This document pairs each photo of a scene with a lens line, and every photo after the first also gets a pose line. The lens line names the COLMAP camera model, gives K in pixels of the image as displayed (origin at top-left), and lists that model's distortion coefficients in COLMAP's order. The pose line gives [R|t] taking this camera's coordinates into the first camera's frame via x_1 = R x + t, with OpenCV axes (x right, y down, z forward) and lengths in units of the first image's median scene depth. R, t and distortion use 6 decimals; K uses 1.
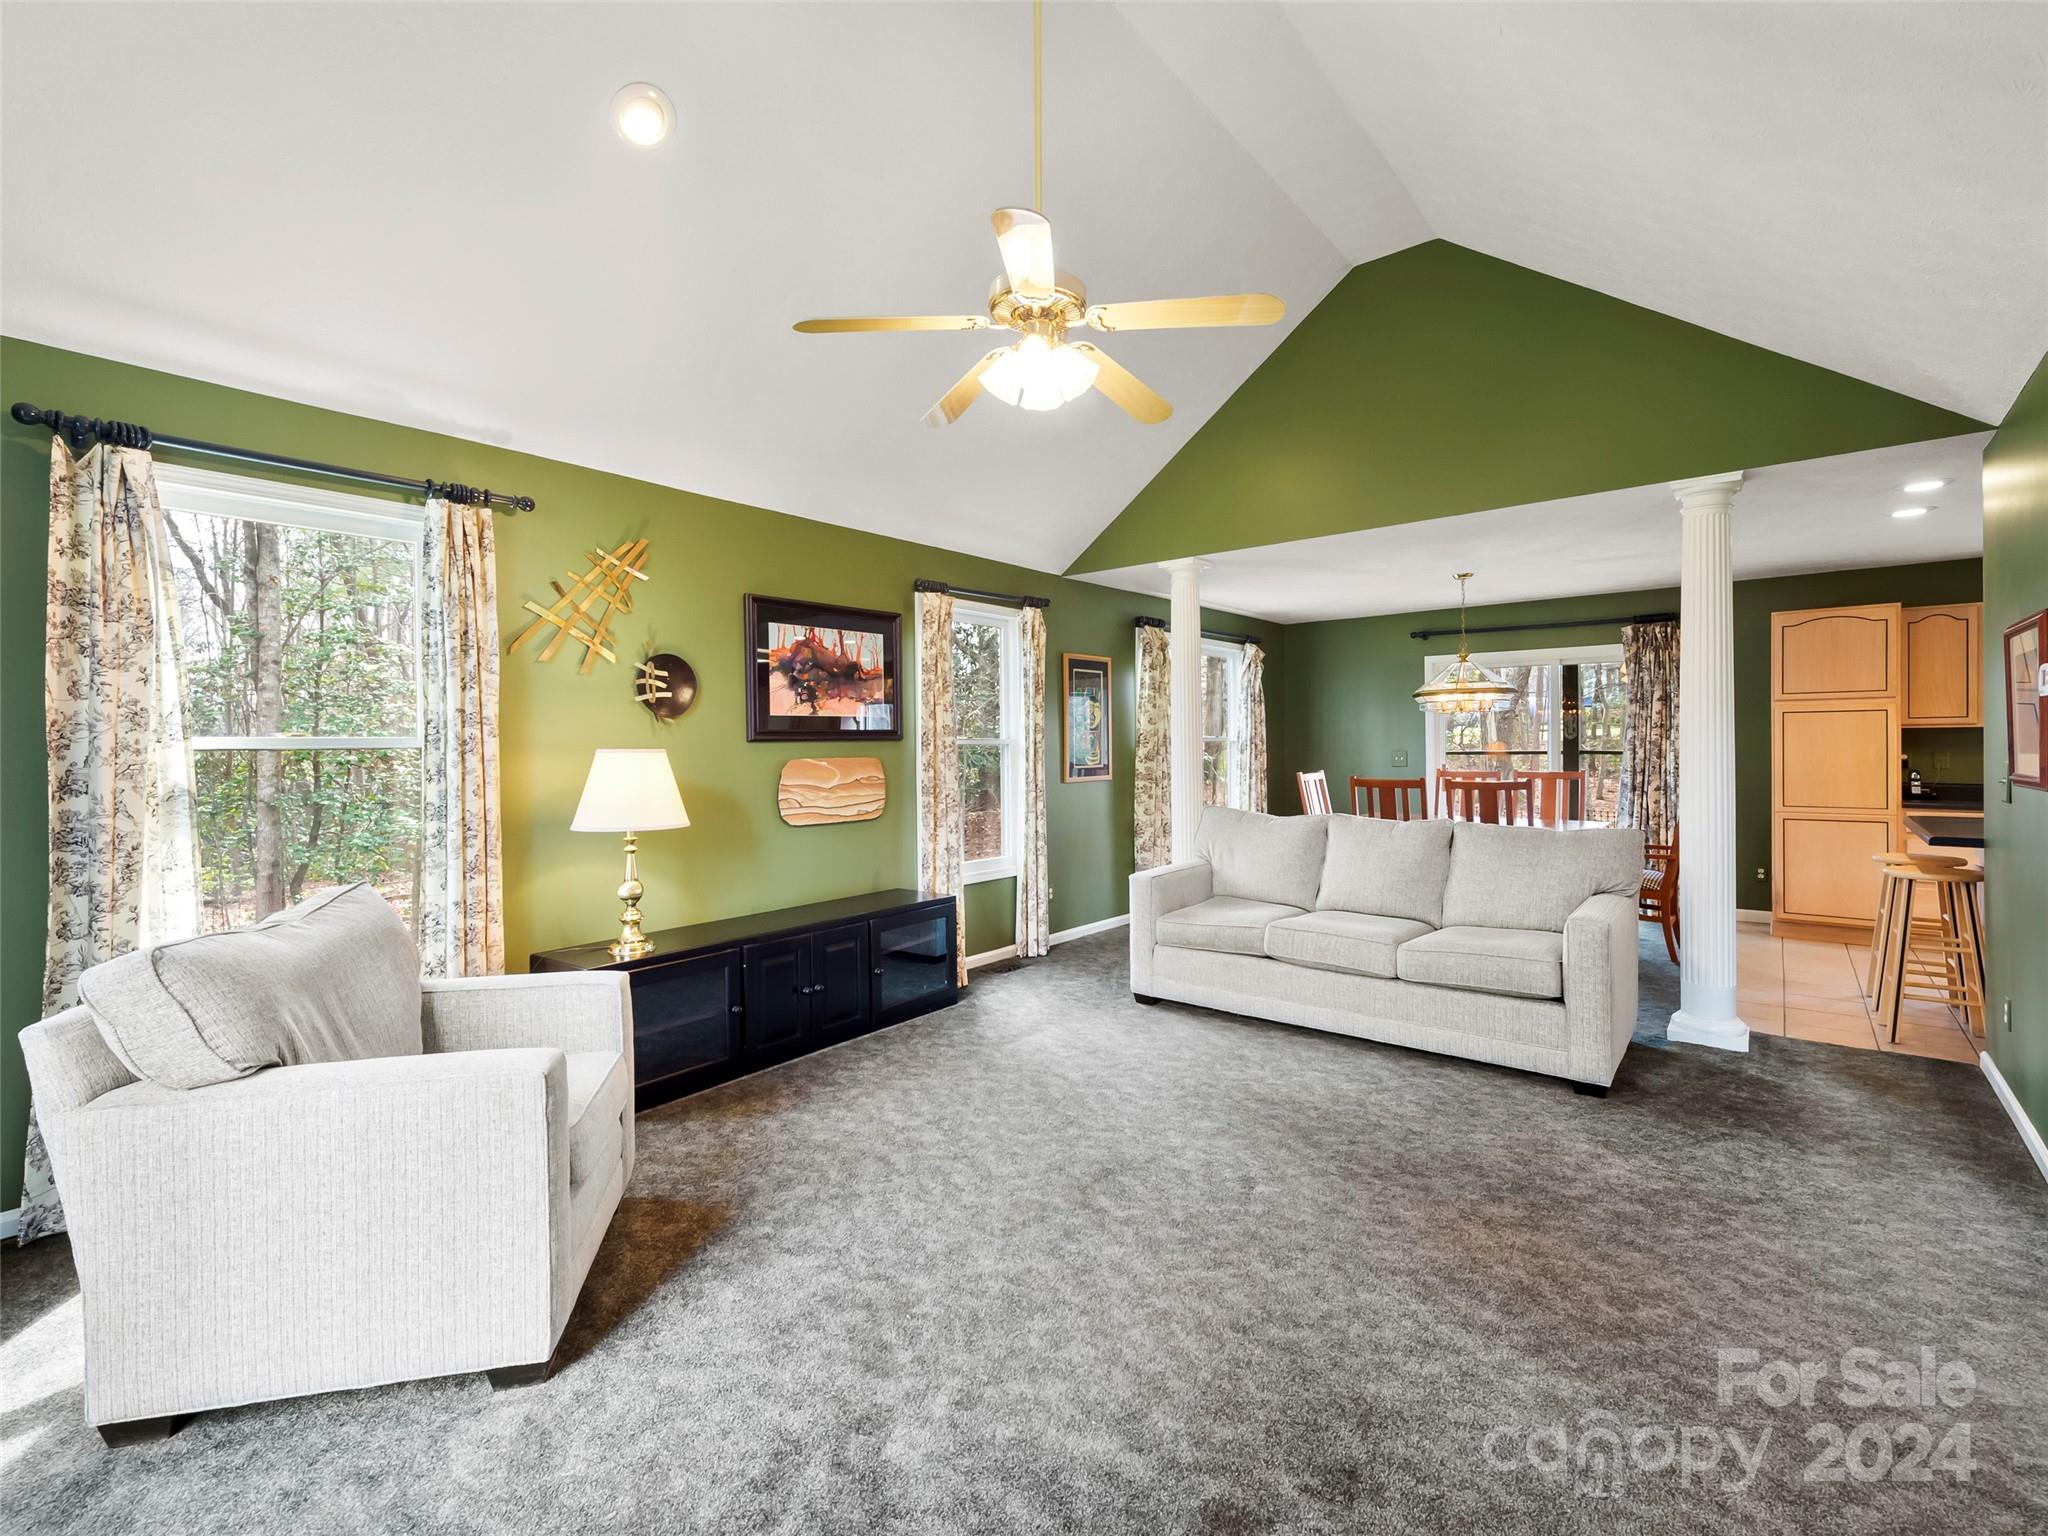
lens RADIAL K [[922.9, 0, 1002.5], [0, 922.9, 756.3], [0, 0, 1]] dist [0.011689, -0.004101]
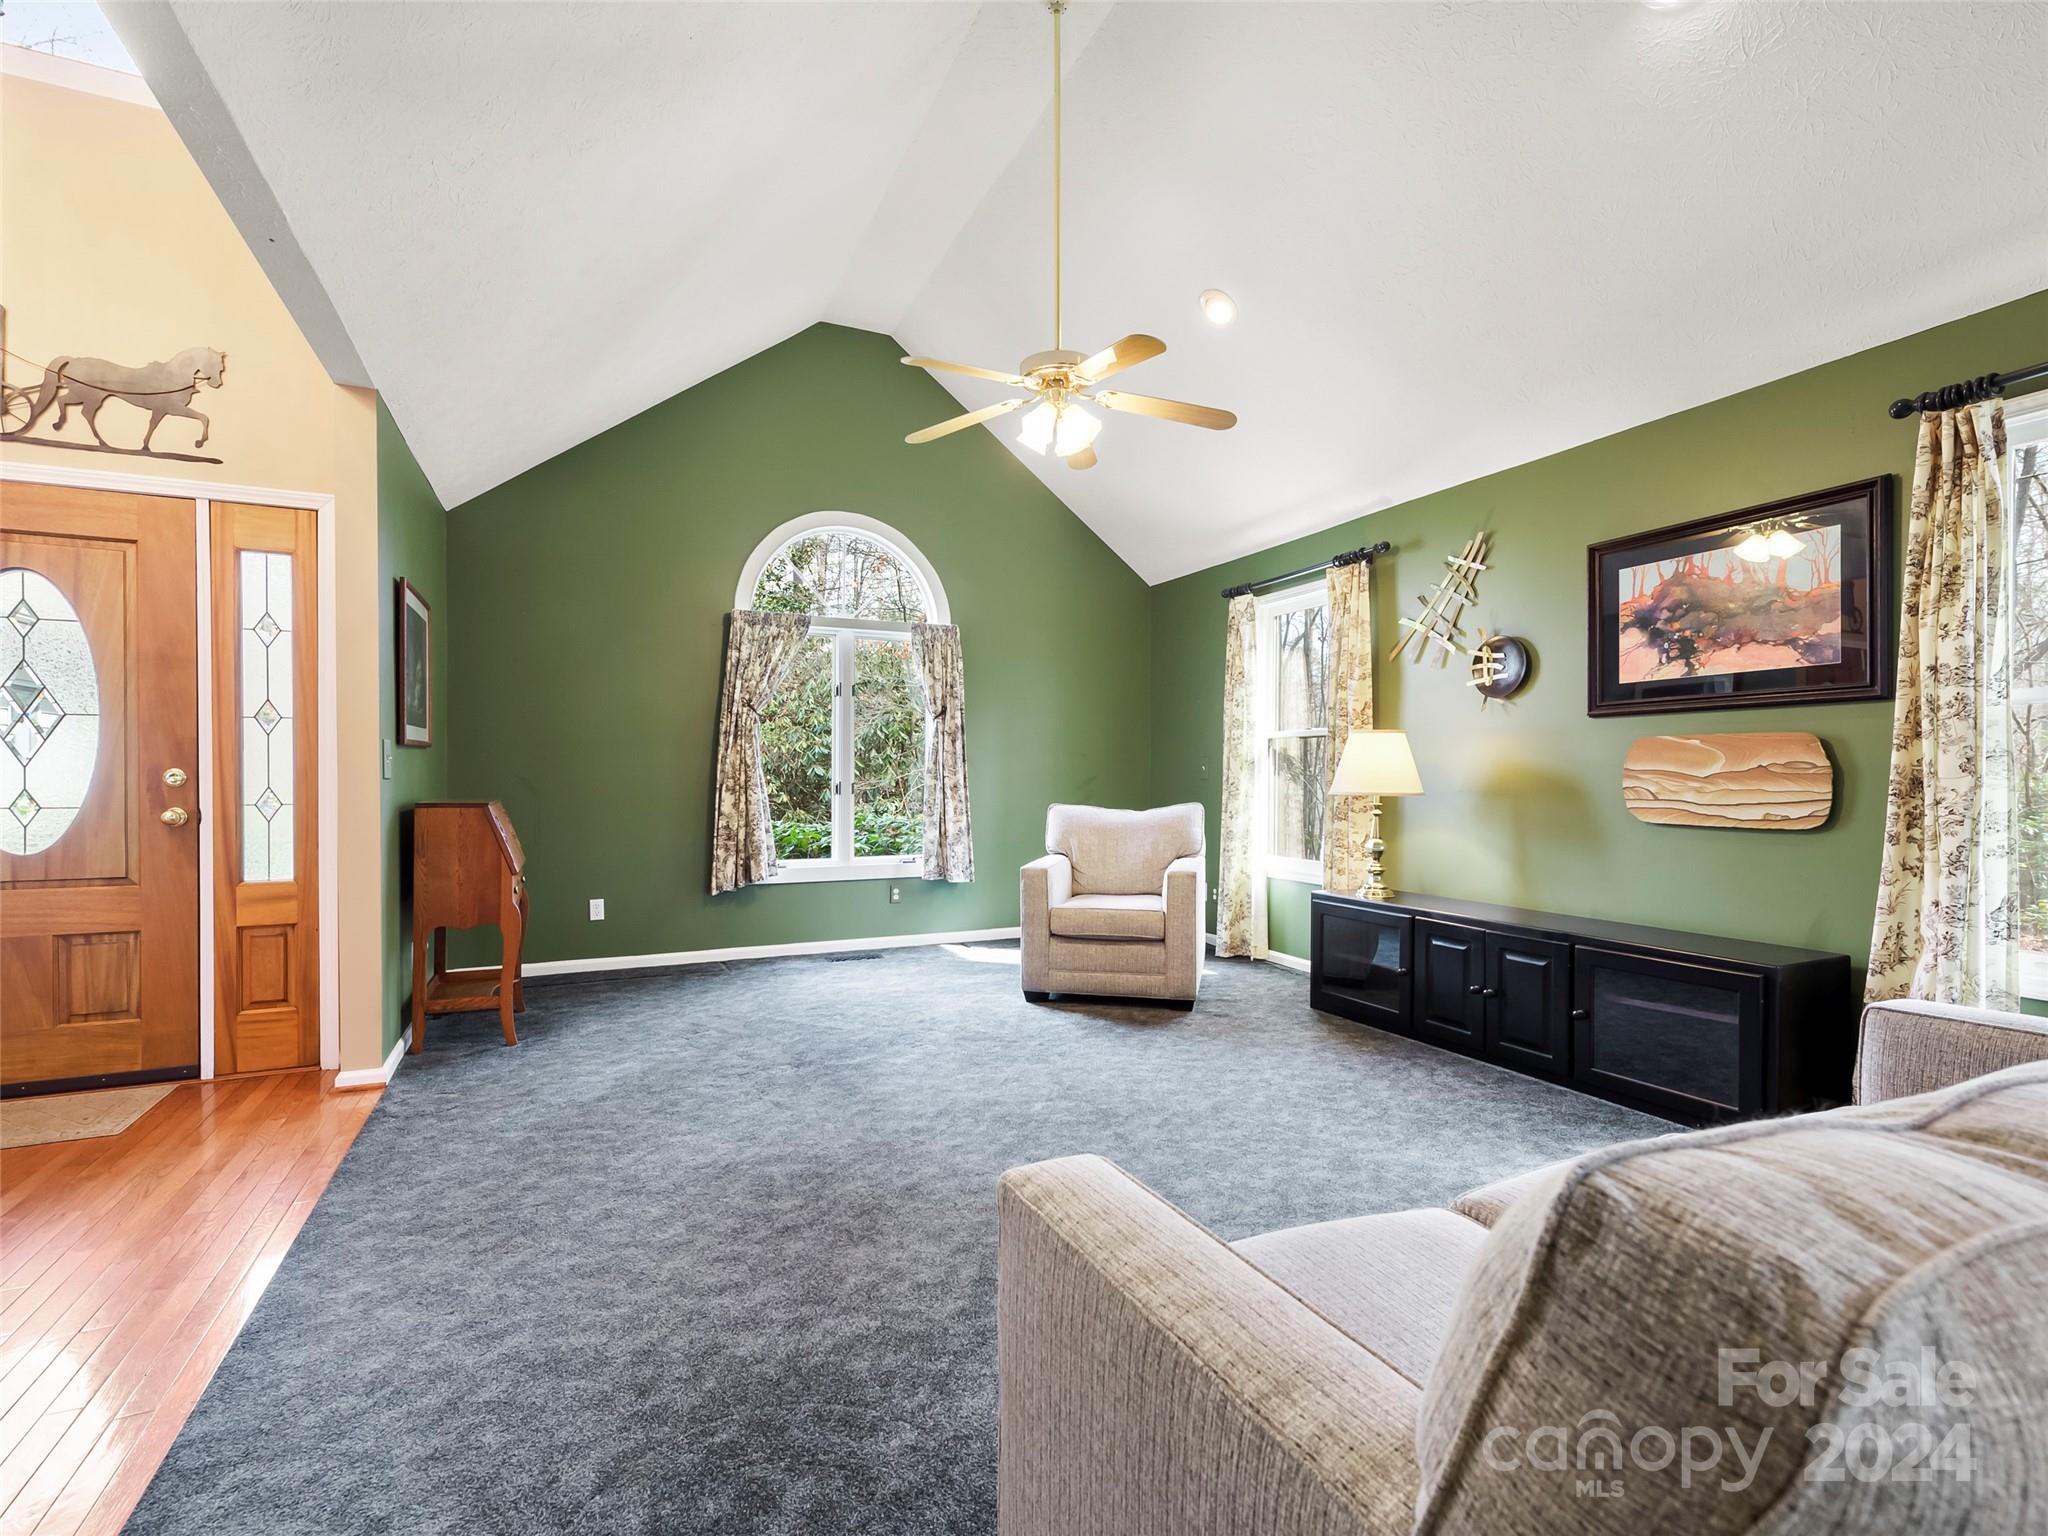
lens RADIAL K [[941.3, 0, 1029.9], [0, 941.3, 776.5], [0, 0, 1]] dist [0.009709, -0.000432]
pose [[-0.420026, 0.011142, -0.907444, 0.796635], [-0.010298, 0.999802, 0.017042, 0.031791], [0.907454, 0.016503, -0.419828, 0.963516]]
